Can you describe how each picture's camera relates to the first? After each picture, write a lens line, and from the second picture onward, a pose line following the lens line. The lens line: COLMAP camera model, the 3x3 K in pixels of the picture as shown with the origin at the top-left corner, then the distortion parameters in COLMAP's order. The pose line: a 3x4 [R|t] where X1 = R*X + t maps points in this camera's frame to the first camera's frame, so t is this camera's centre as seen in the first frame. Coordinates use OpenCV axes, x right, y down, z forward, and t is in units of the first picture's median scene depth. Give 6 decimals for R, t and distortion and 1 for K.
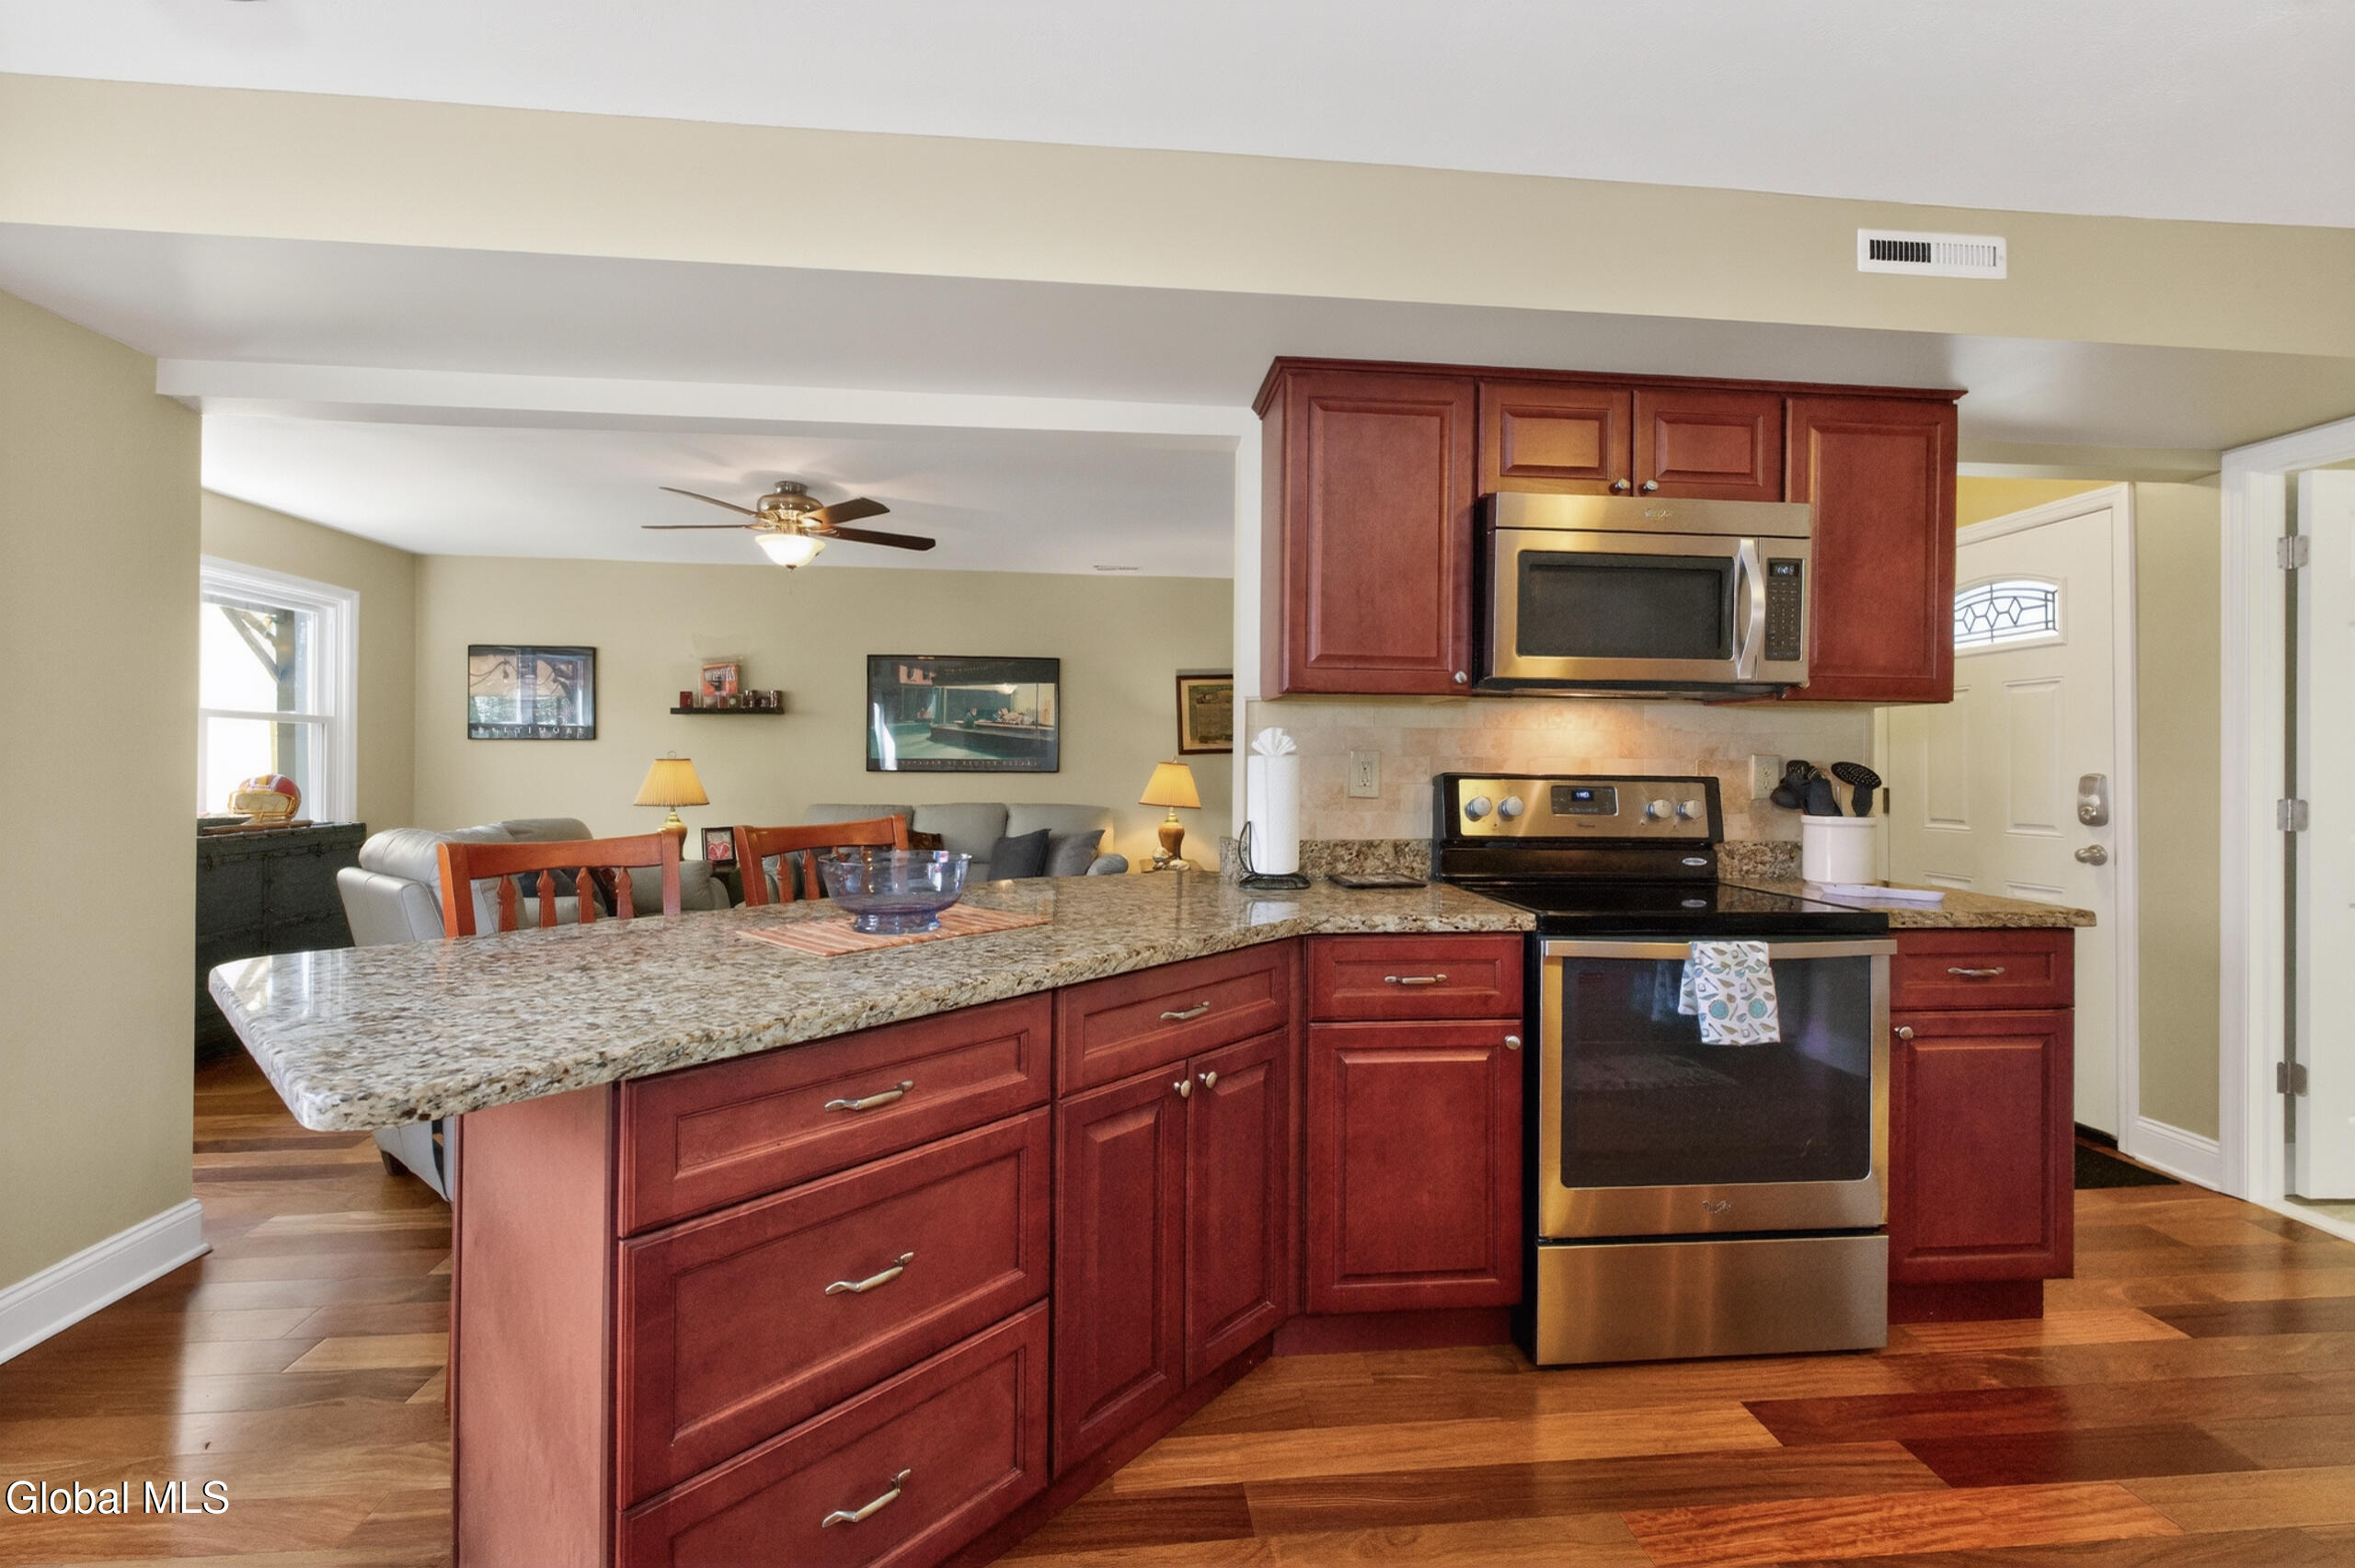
lens RADIAL K [[1001.8, 0, 1178.4], [0, 1001.8, 763.3], [0, 0, 1]] dist [-0.002700, -0.000171]
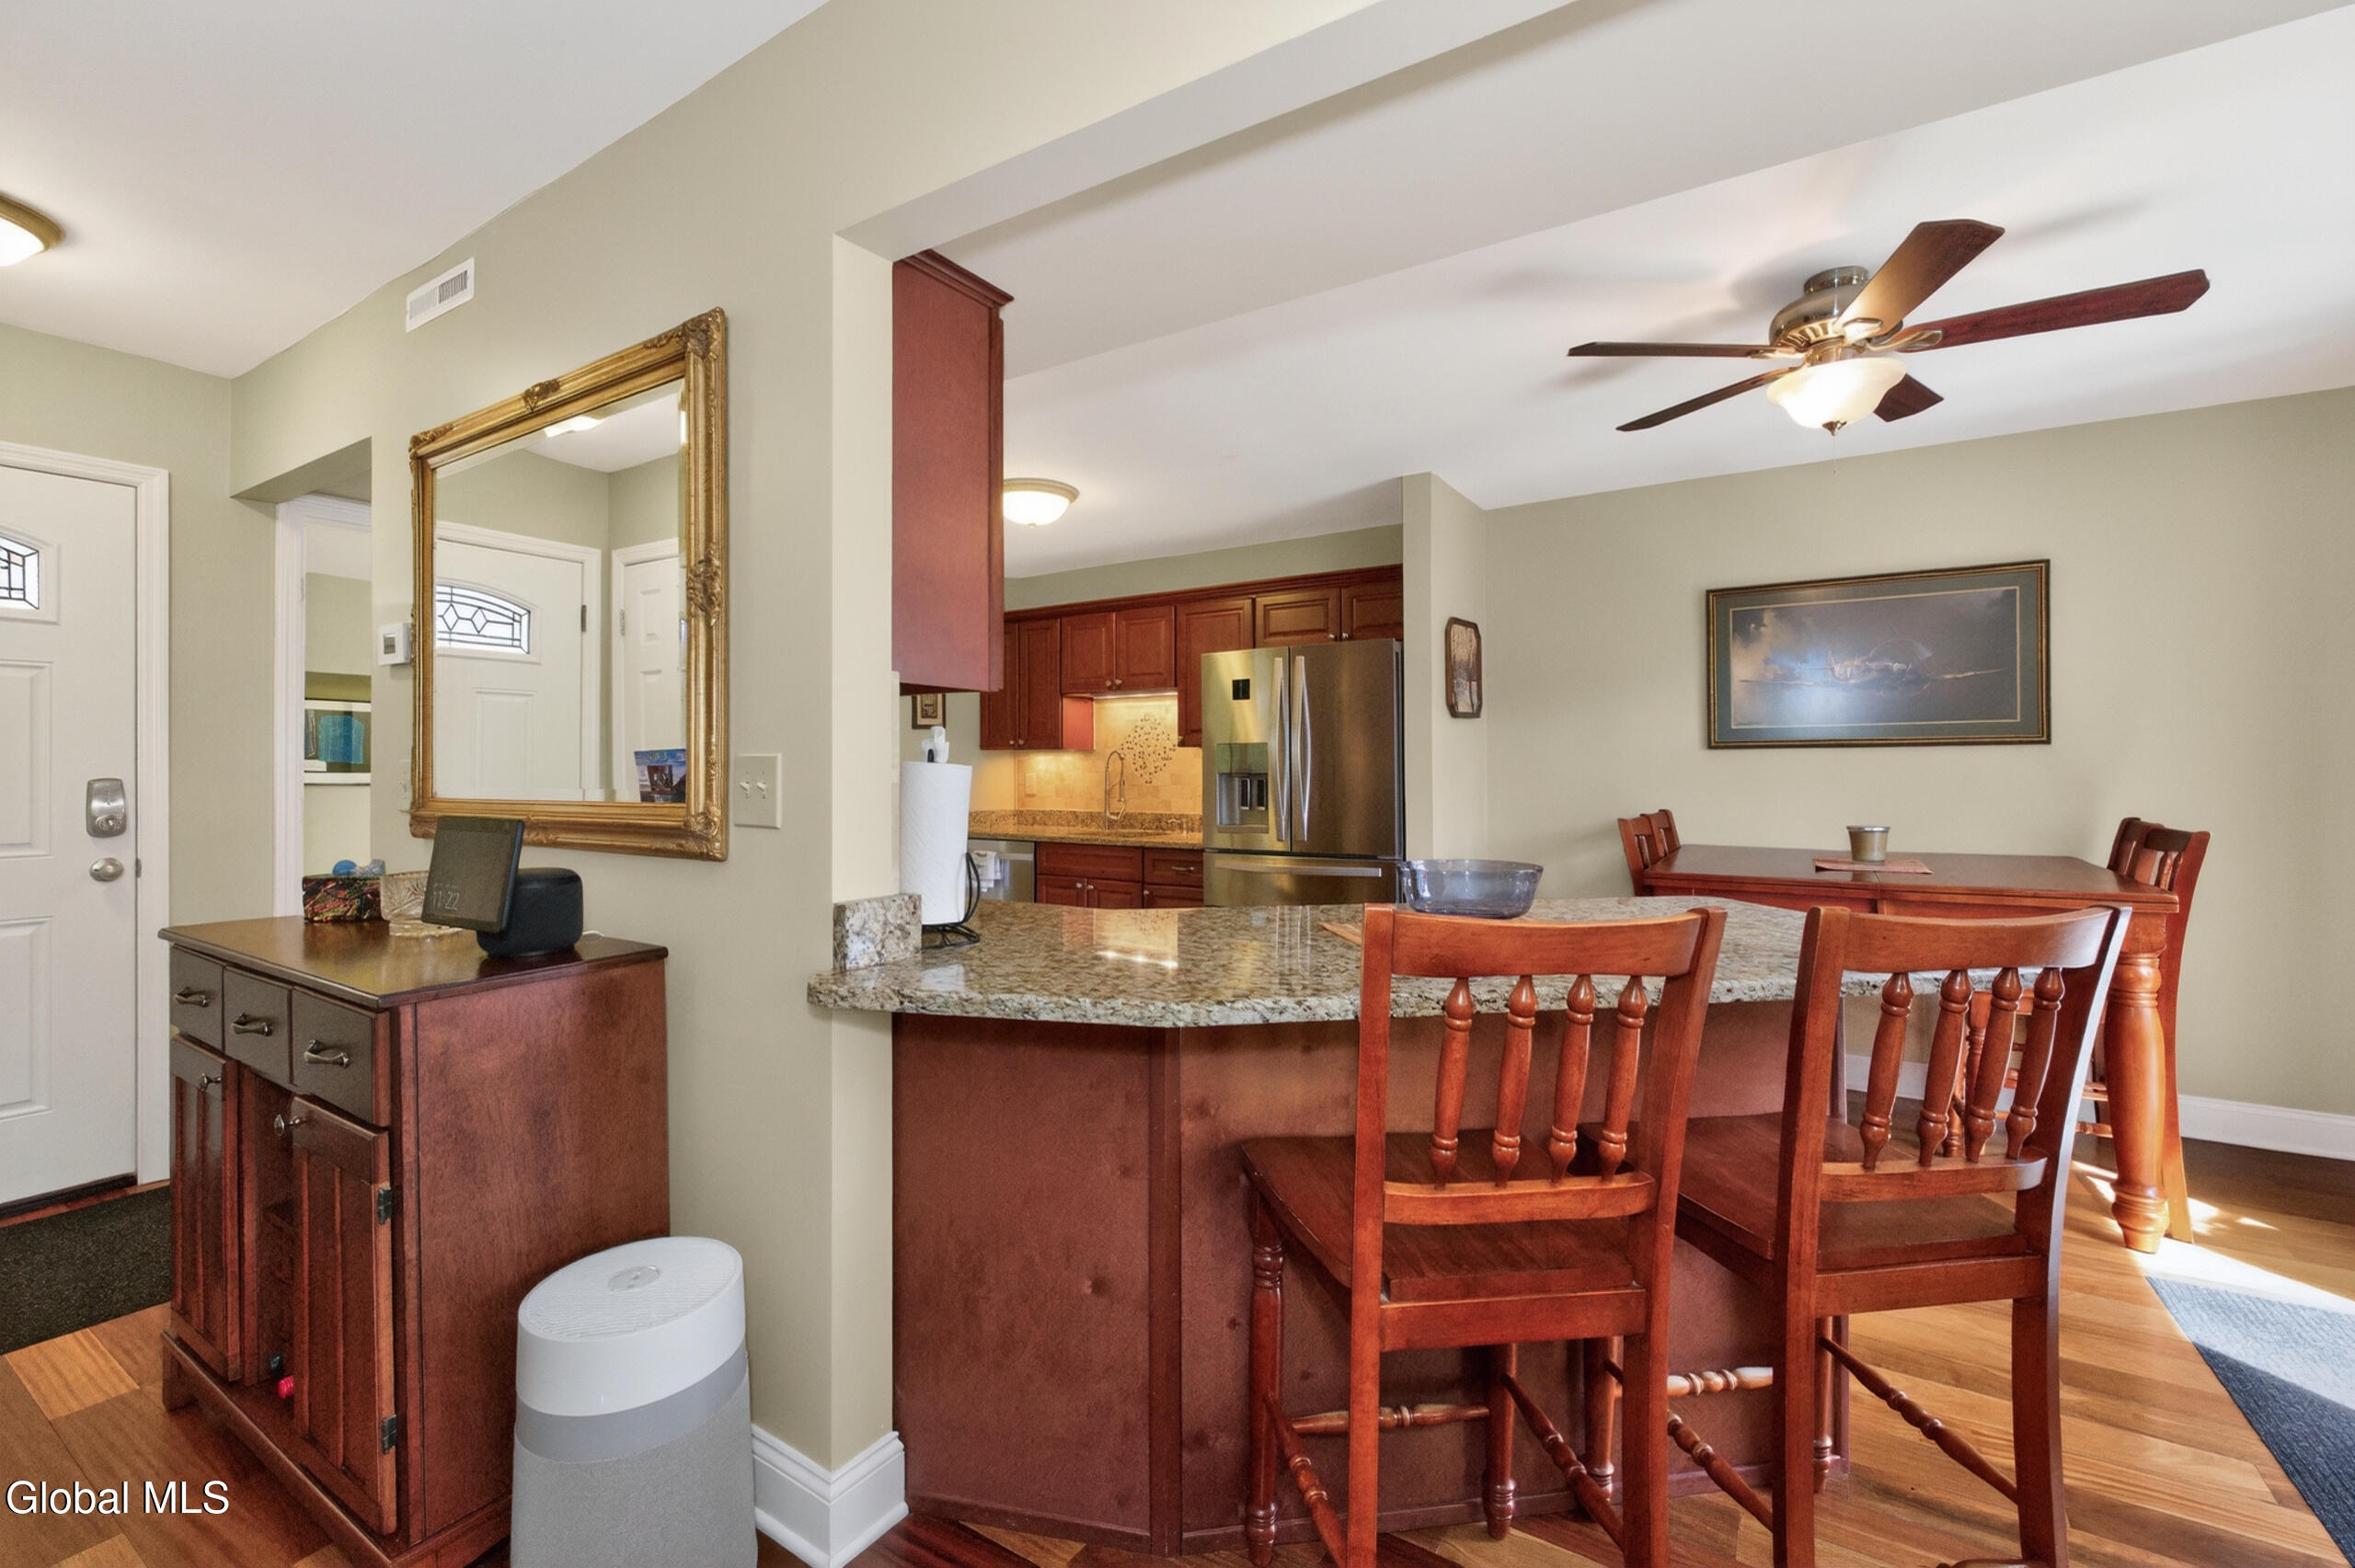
lens RADIAL K [[1001.8, 0, 1170.3], [0, 1001.8, 765.4], [0, 0, 1]] dist [-0.002700, -0.000171]
pose [[-0.776924, -0.004640, 0.629577, -0.396618], [-0.006828, 0.999976, -0.001057, -0.003702], [-0.629557, -0.005120, -0.776937, 1.376415]]
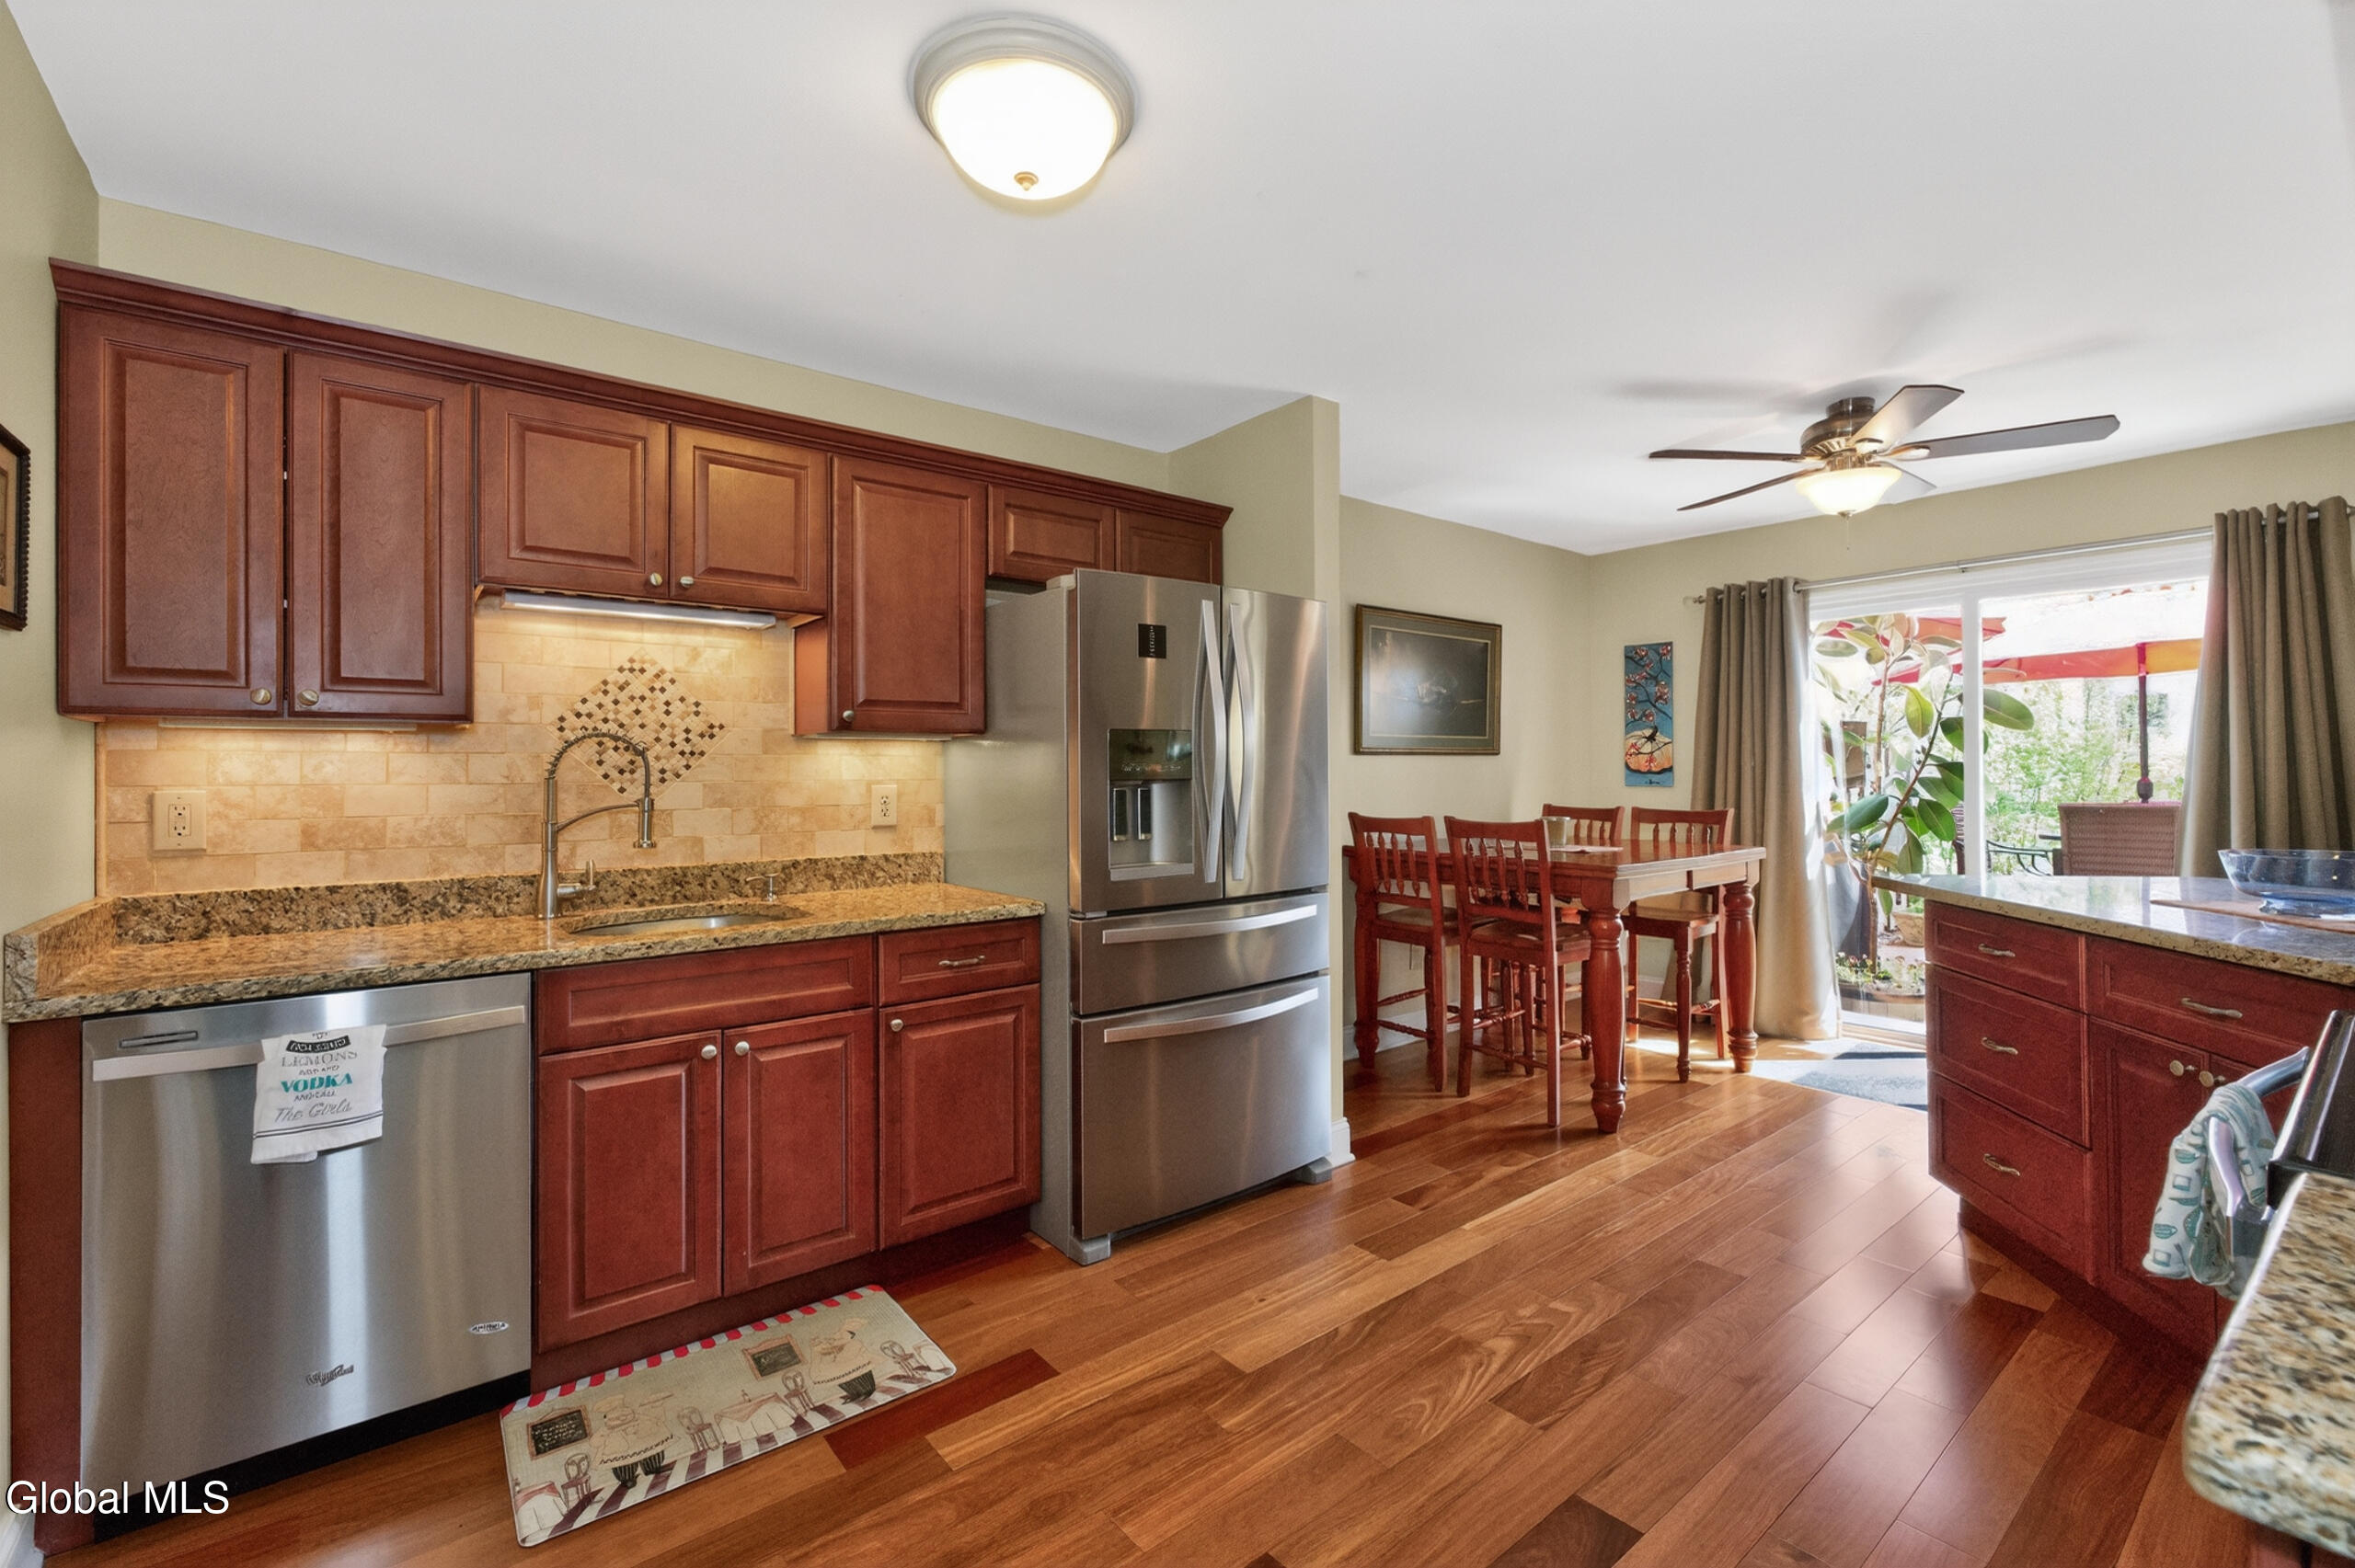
lens RADIAL K [[1001.8, 0, 1175.1], [0, 1001.8, 766.3], [0, 0, 1]] dist [-0.002700, -0.000171]
pose [[-0.844195, -0.008381, -0.535971, 1.058696], [-0.000984, 0.999900, -0.014086, 0.007301], [0.536035, -0.011364, -0.844119, 0.877275]]
